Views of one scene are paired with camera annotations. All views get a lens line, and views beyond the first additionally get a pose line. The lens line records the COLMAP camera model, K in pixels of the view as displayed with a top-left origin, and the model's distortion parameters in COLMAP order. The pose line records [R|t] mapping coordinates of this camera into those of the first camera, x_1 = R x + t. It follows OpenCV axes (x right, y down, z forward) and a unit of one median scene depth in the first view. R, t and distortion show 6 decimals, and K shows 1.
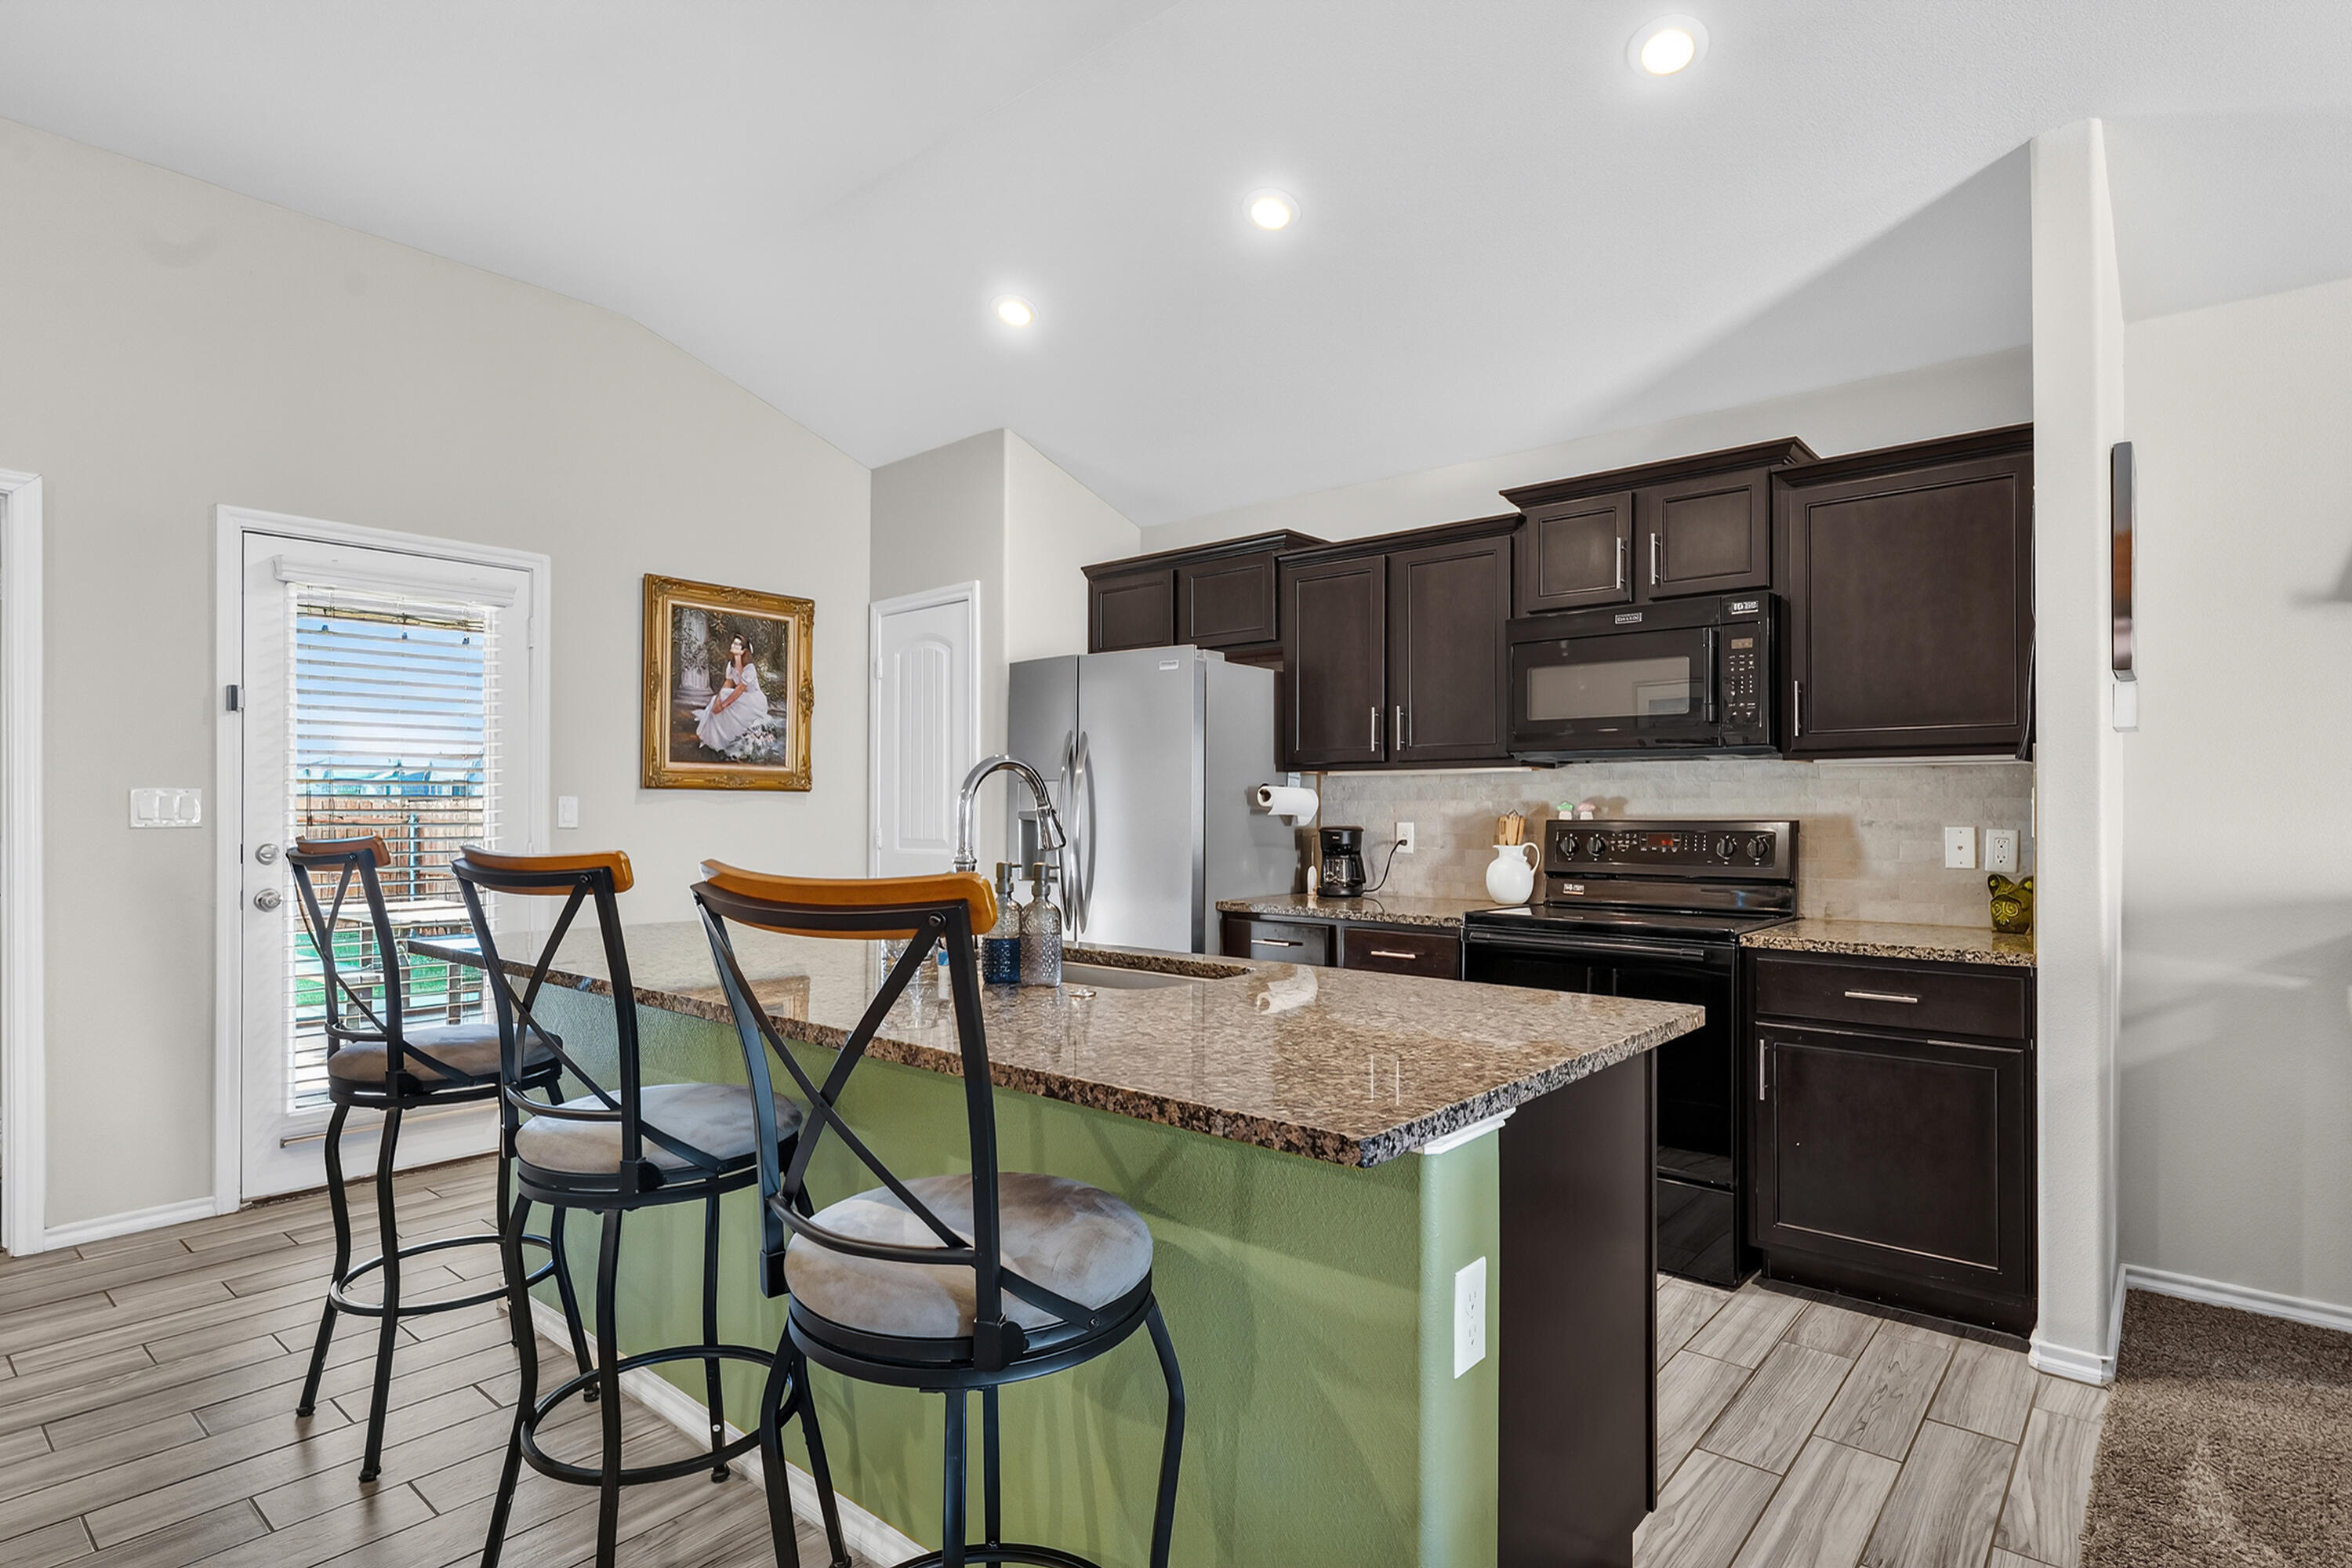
lens RADIAL K [[1219.2, 0, 1261.0], [0, 1219.2, 805.4], [0, 0, 1]] dist [-0.000458, 0.000645]
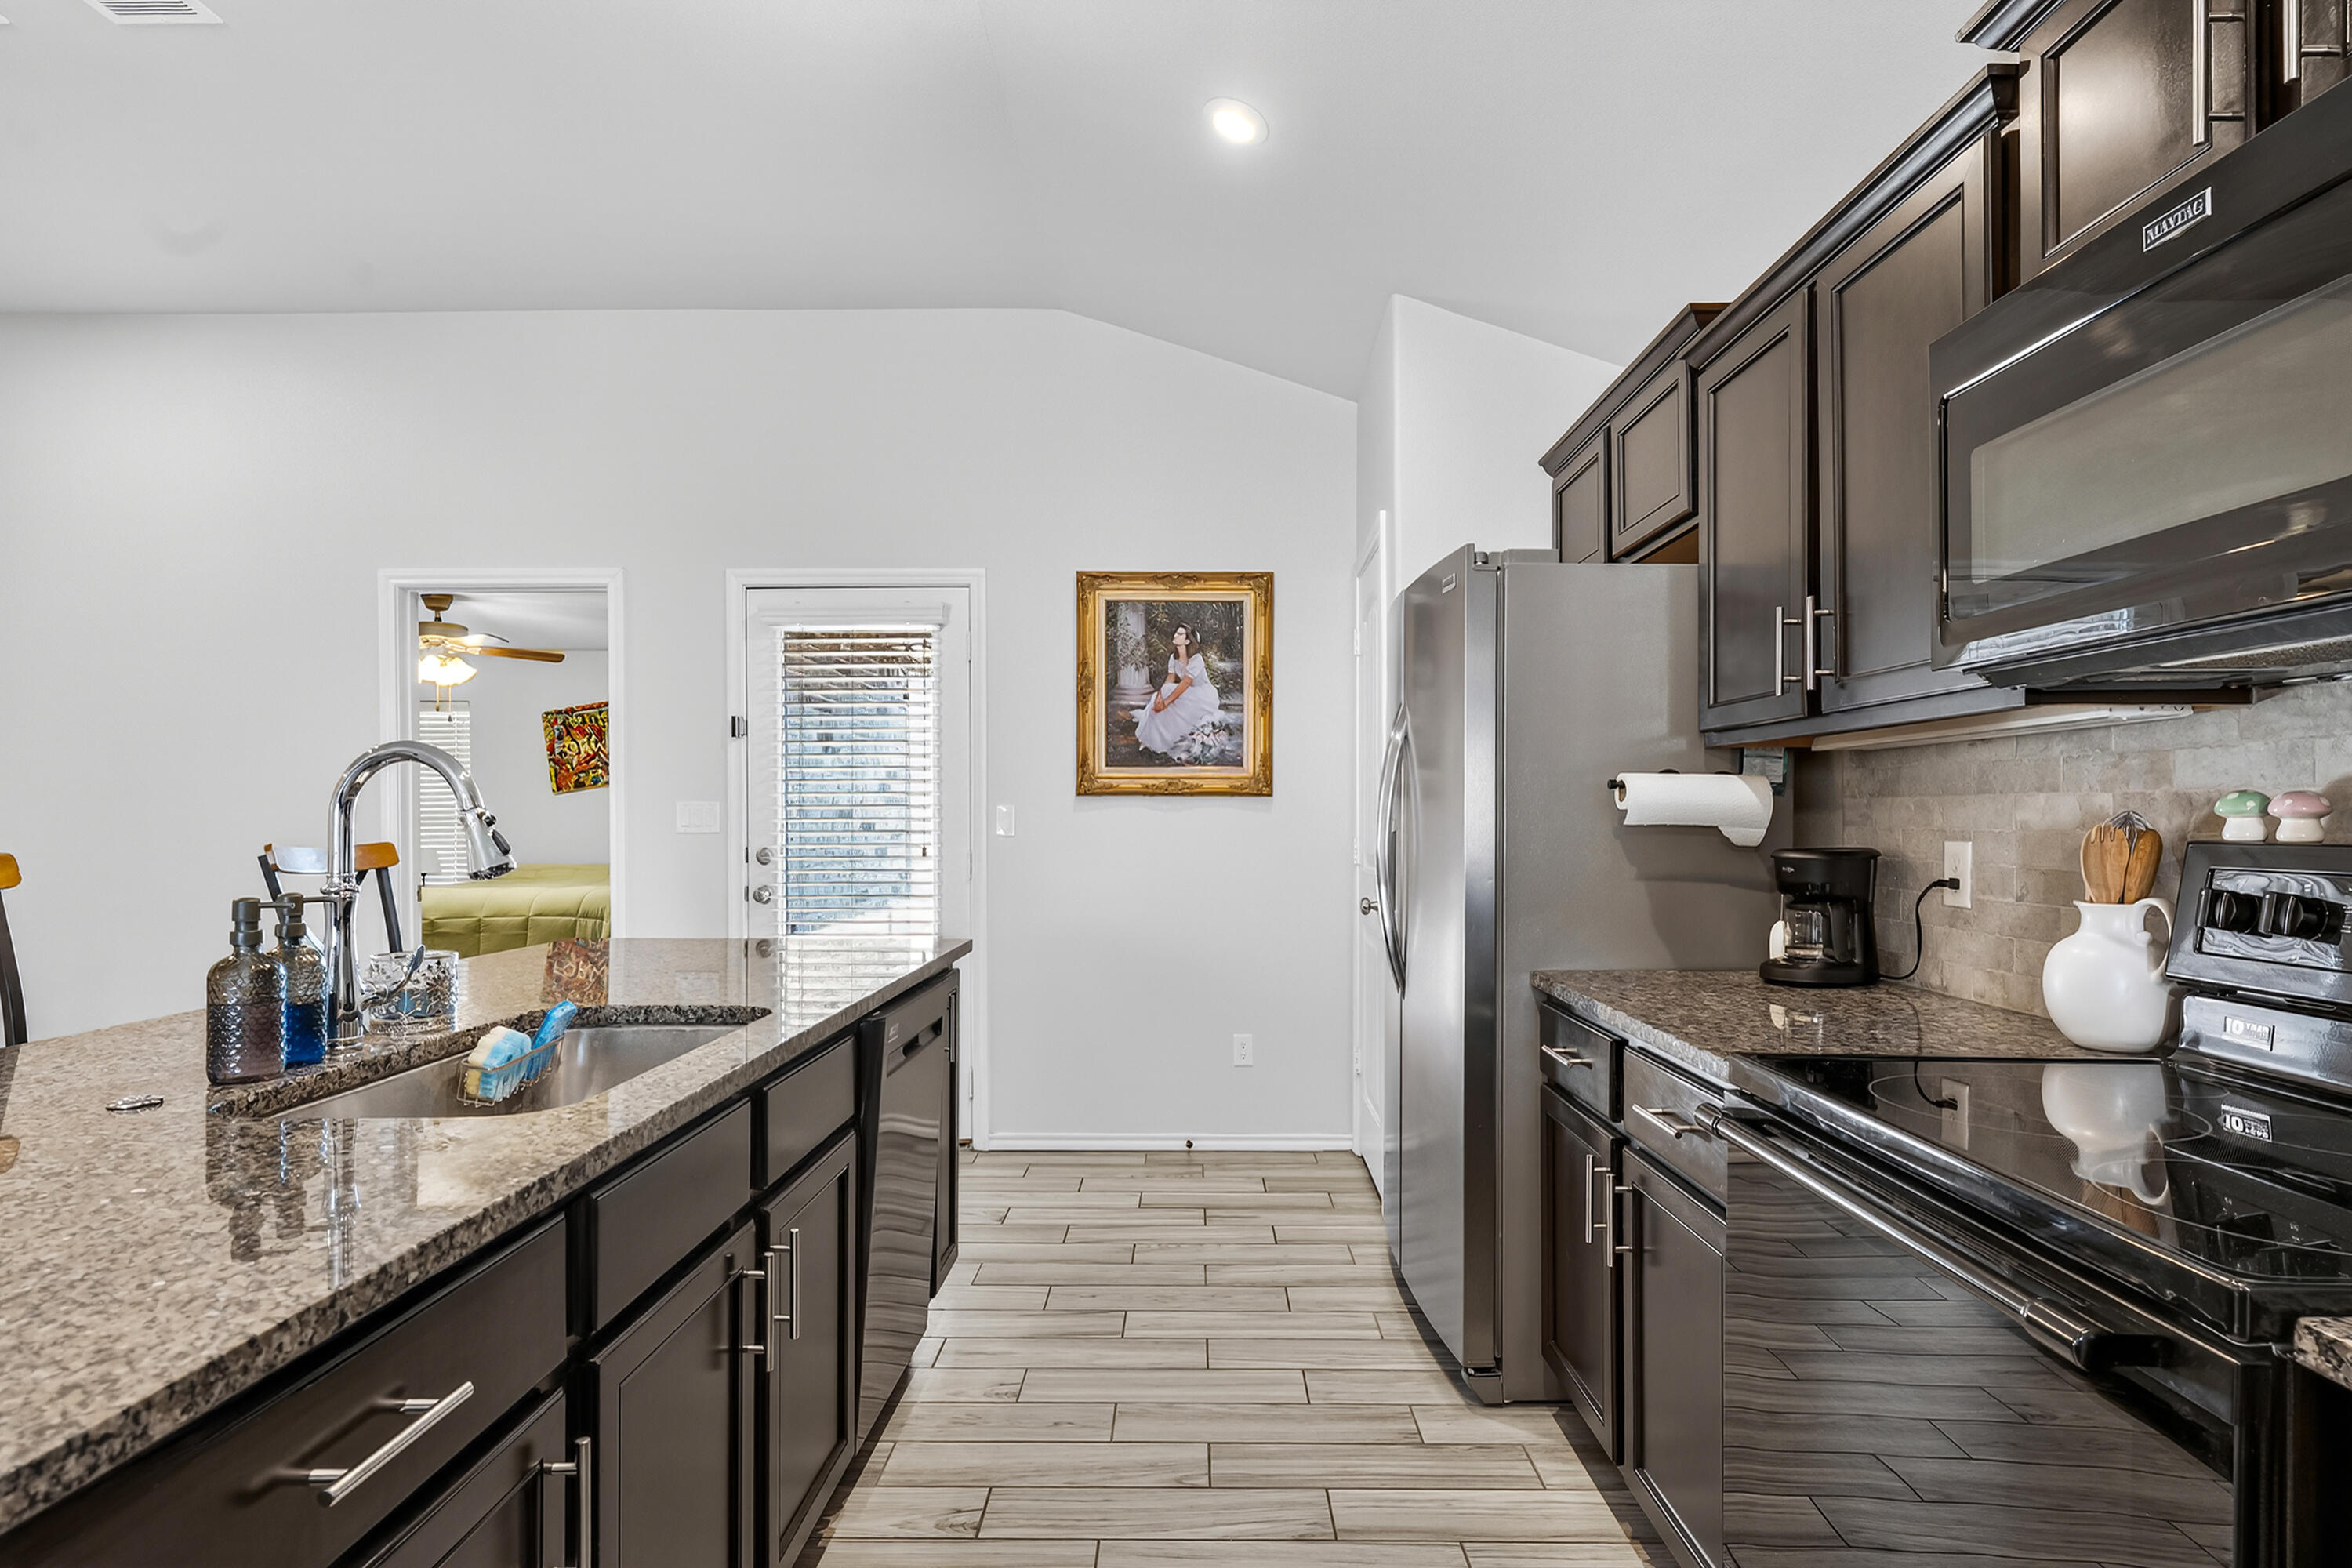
lens RADIAL K [[1219.2, 0, 1160.0], [0, 1219.2, 821.1], [0, 0, 1]] dist [-0.000458, 0.000645]
pose [[0.616786, -0.000109, -0.787131, 0.276725], [0.007341, 0.999957, 0.005614, 0.001269], [0.787097, -0.009240, 0.616761, 0.434880]]
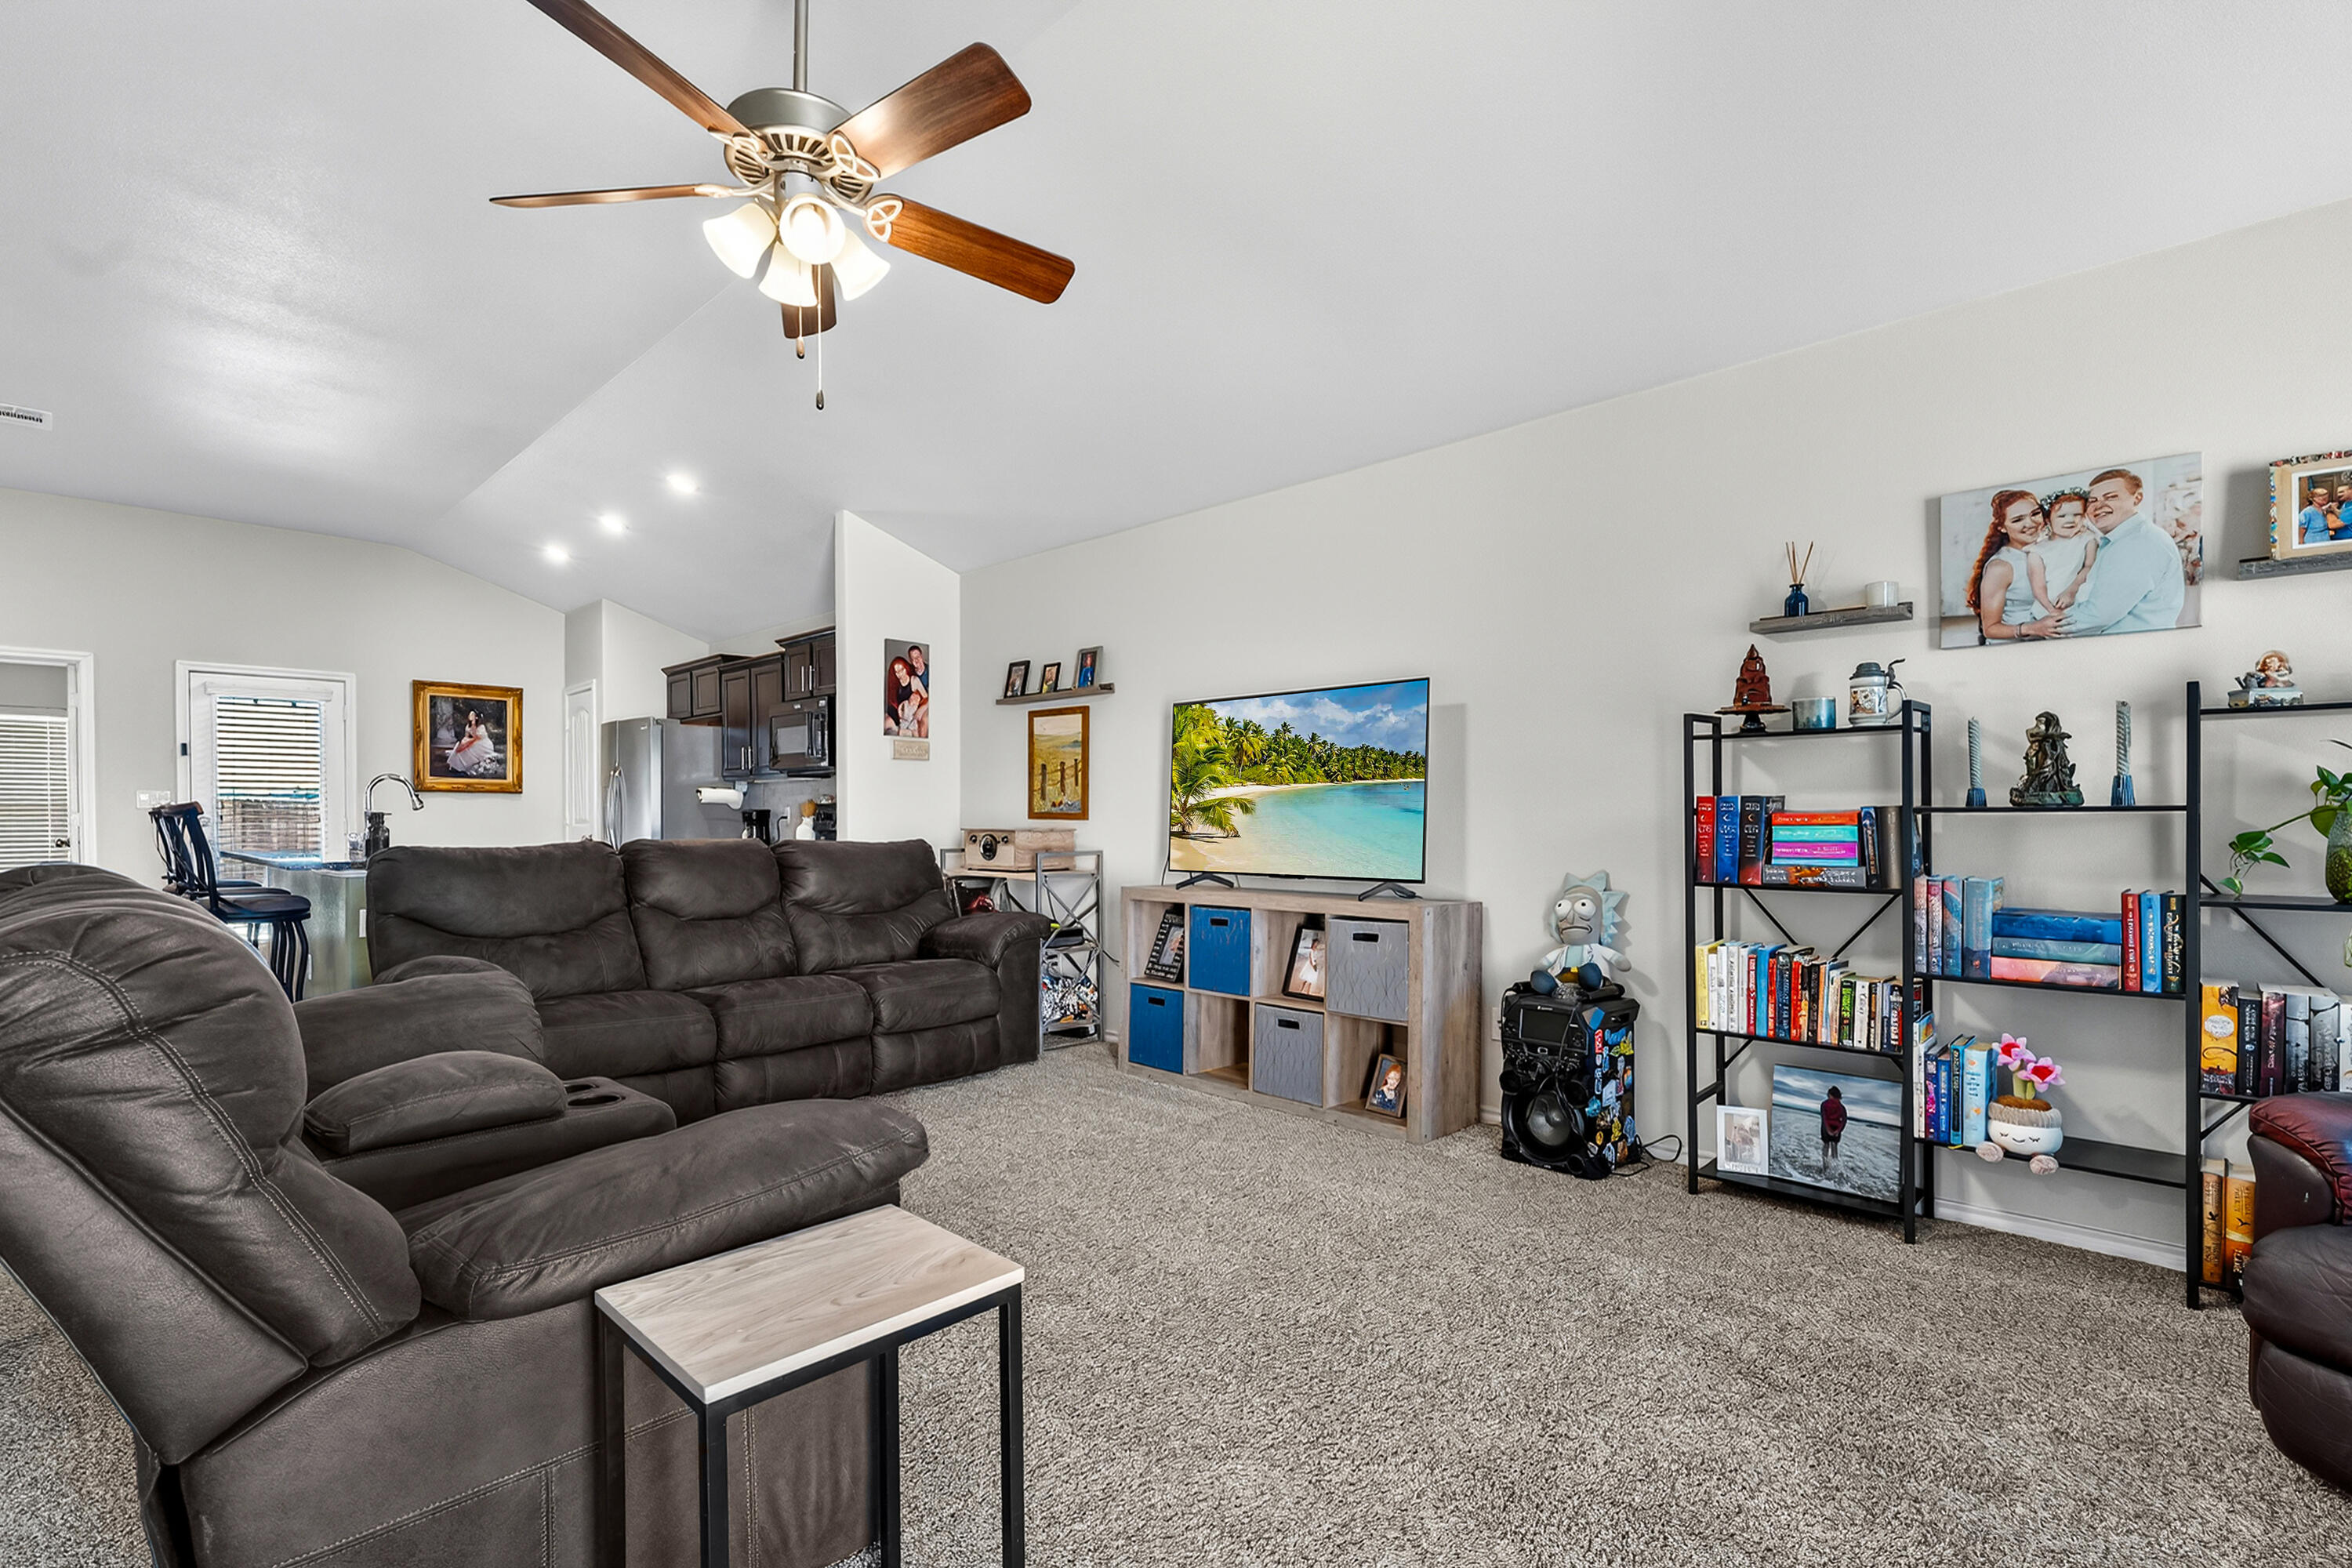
lens RADIAL K [[1043.3, 0, 1184.9], [0, 1043.3, 822.5], [0, 0, 1]] dist [-0.005012, -0.001187]
pose [[0.997660, -0.003073, -0.068303, 0.786522], [0.003857, 0.999928, 0.011345, 0.020707], [0.068264, -0.011582, 0.997600, -0.535580]]
